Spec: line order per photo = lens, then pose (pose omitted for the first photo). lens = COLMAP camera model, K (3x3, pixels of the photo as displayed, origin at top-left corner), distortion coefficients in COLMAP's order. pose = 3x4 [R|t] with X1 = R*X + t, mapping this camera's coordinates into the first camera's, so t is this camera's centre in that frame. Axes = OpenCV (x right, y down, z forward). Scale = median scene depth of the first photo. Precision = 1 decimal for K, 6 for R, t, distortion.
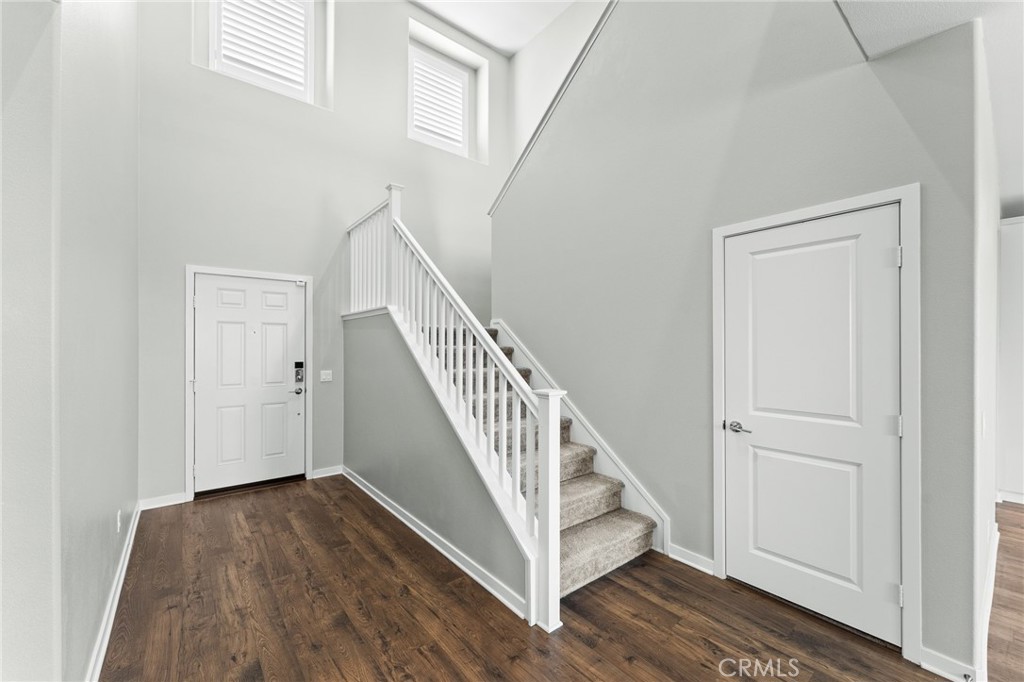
lens RADIAL K [[403.6, 0, 520.3], [0, 403.6, 346.0], [0, 0, 1]] dist [-0.001450, -0.000819]
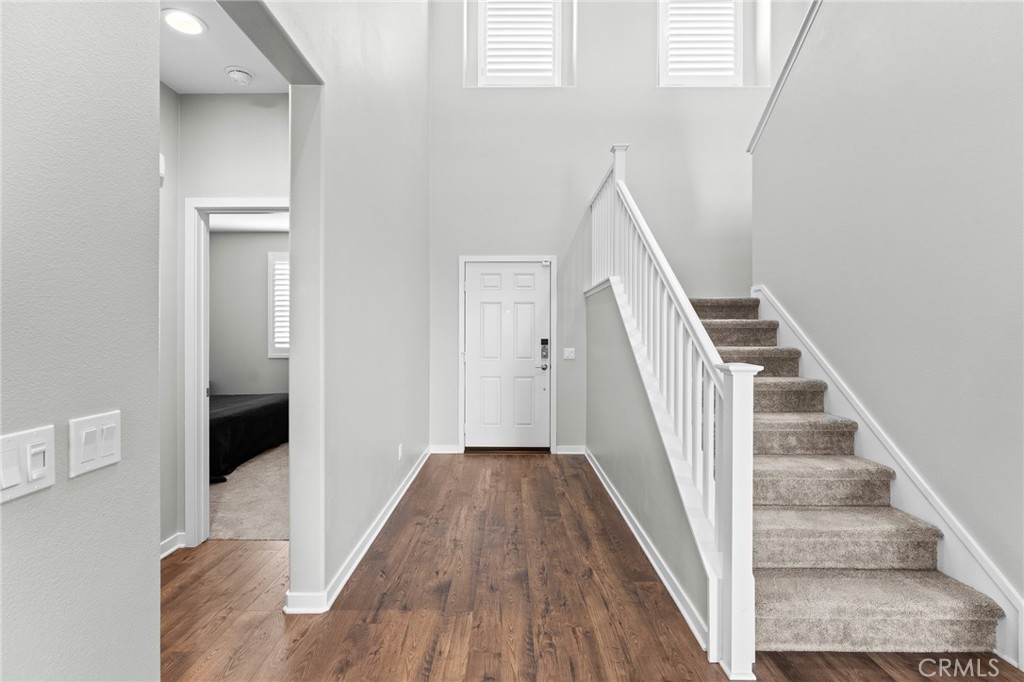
lens RADIAL K [[466.0, 0, 523.5], [0, 466.0, 332.0], [0, 0, 1]] dist [0.002137, -0.002106]
pose [[0.780095, -0.005203, -0.625639, 0.225477], [0.004062, 0.999986, -0.003251, 0.035613], [0.625647, -0.000005, 0.780106, 0.042280]]
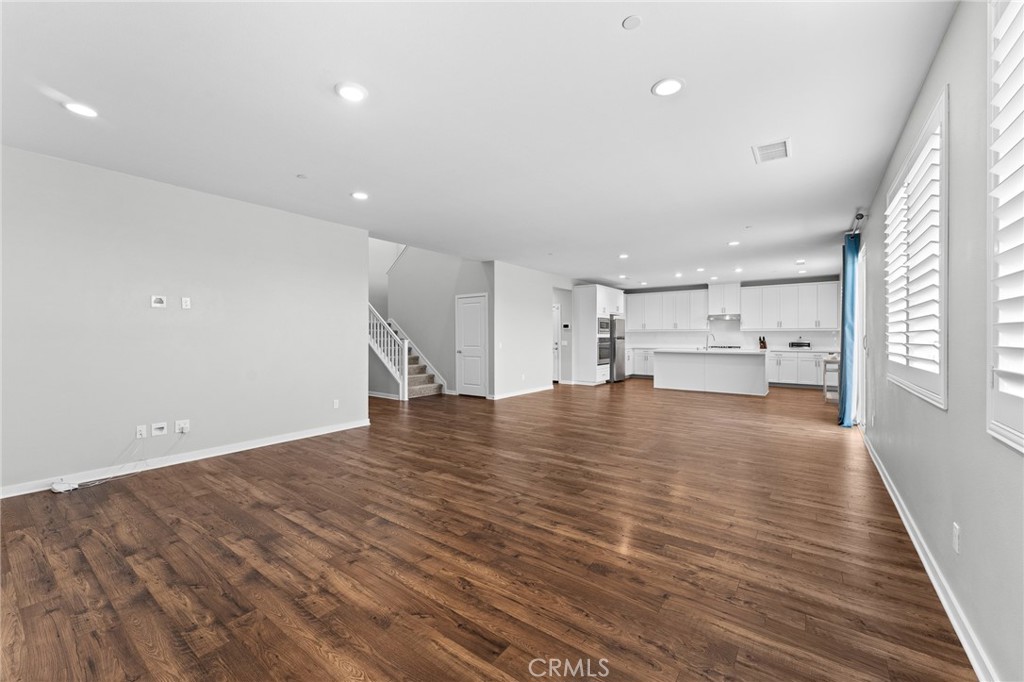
lens RADIAL K [[403.6, 0, 505.8], [0, 403.6, 336.1], [0, 0, 1]] dist [-0.001450, -0.000819]
pose [[0.975172, -0.000204, 0.221449, 0.119566], [0.000541, 0.999999, -0.001463, 0.059933], [-0.221449, 0.001546, 0.975171, -2.267883]]
